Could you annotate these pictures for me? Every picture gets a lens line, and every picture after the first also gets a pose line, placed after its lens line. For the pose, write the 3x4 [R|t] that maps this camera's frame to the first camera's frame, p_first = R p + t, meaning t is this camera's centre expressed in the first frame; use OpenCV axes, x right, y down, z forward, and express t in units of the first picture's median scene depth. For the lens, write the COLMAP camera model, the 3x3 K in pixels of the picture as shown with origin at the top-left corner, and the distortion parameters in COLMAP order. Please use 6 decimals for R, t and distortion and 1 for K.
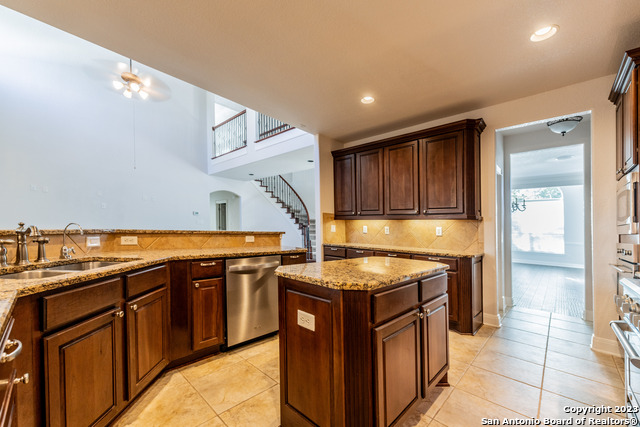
lens RADIAL K [[257.6, 0, 312.6], [0, 257.6, 224.6], [0, 0, 1]] dist [0.006379, -0.000379]
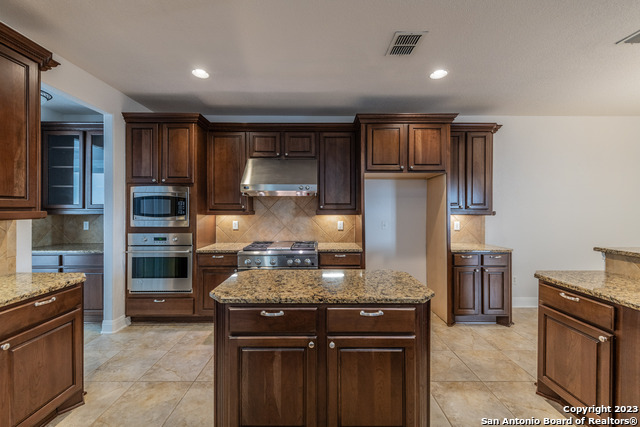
lens RADIAL K [[254.6, 0, 318.0], [0, 254.6, 210.2], [0, 0, 1]] dist [0.001899, -0.000136]
pose [[-0.699454, -0.032039, 0.713959, -0.210476], [-0.033325, 0.999370, 0.012200, -0.056866], [-0.713900, -0.015259, -0.700081, 0.801289]]
